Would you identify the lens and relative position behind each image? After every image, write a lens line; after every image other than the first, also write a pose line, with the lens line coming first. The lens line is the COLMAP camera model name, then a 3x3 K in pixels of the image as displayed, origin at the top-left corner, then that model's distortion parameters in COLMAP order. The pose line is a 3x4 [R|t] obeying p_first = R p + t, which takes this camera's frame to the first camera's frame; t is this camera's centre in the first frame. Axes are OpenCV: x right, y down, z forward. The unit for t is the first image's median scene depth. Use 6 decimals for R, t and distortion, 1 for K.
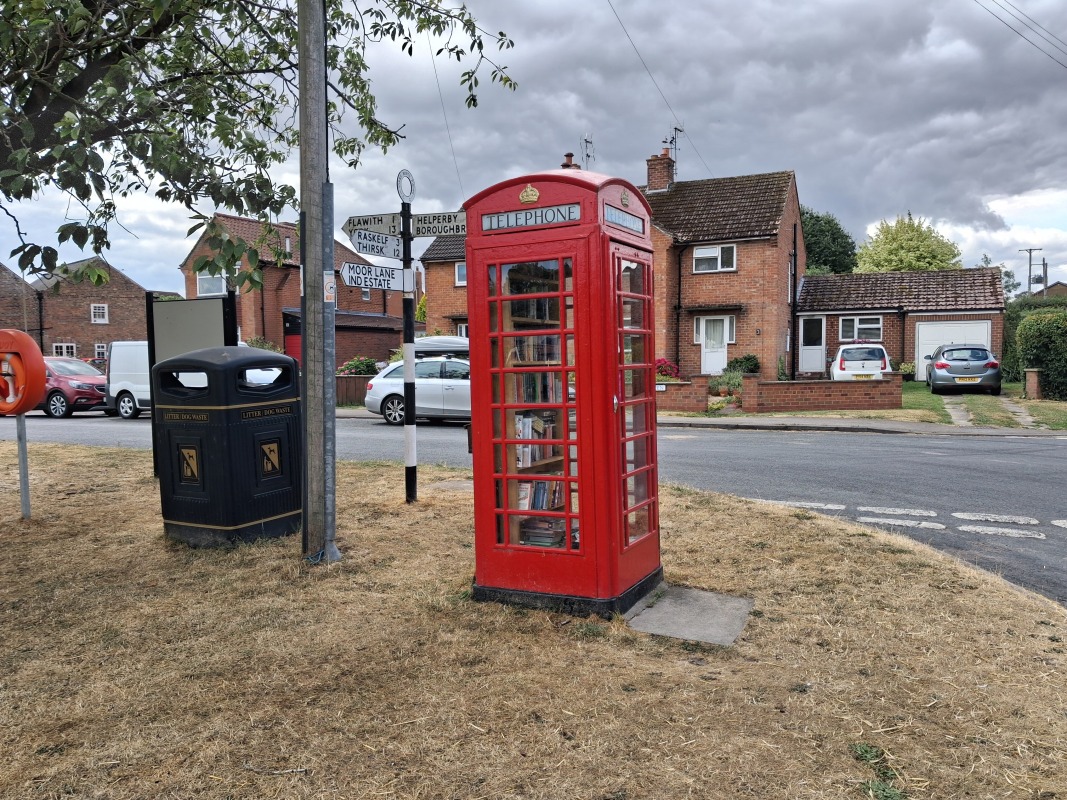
lens RADIAL K [[803.8, 0, 547.5], [0, 803.8, 395.4], [0, 0, 1]] dist [0.166744, -0.504840]
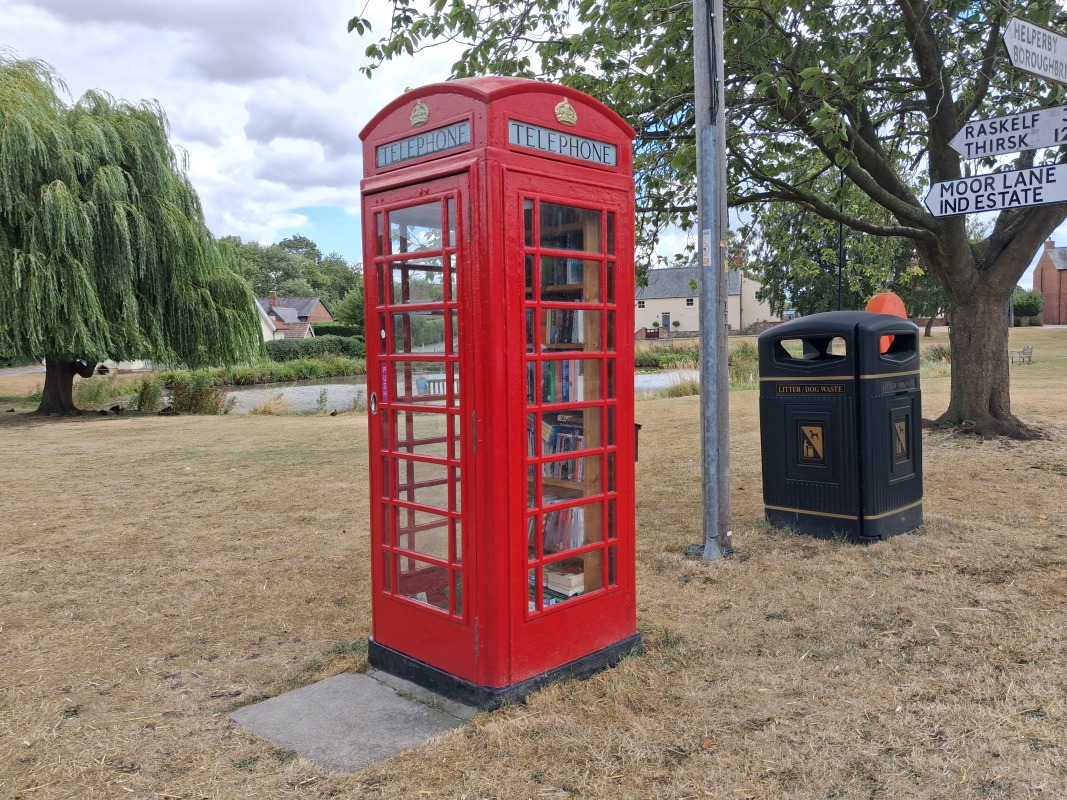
lens RADIAL K [[828.2, 0, 559.5], [0, 828.2, 398.7], [0, 0, 1]] dist [0.000271, -0.005991]
pose [[-0.287695, 0.099108, -0.952580, 0.735006], [-0.012621, 0.994152, 0.107245, -0.077897], [0.957639, 0.042877, -0.284761, 1.290297]]
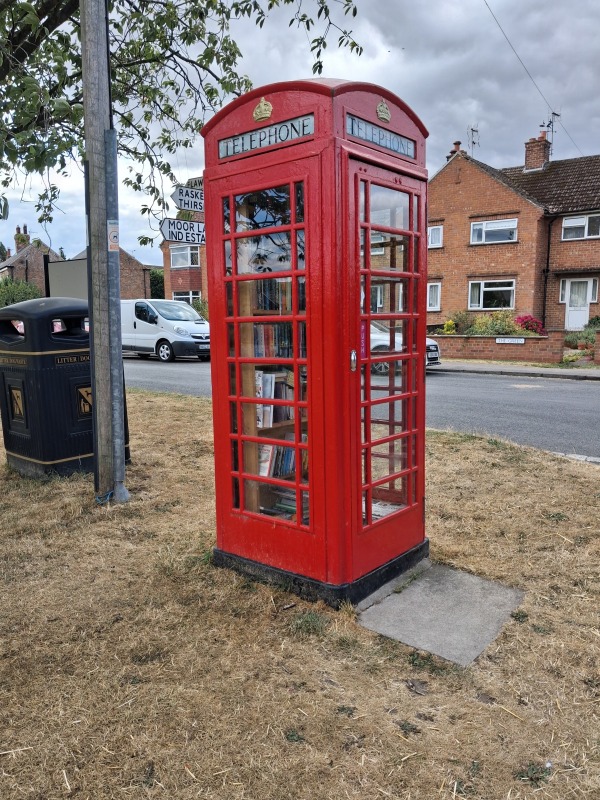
lens RADIAL K [[621.0, 0, 300.0], [0, 621.0, 400.0], [0, 0, 1]] dist [0.000271, -0.005991]
pose [[0.974336, 0.036726, -0.222080, 0.159647], [-0.016790, 0.995709, 0.091003, -0.005461], [0.224470, -0.084939, 0.970772, 0.331070]]
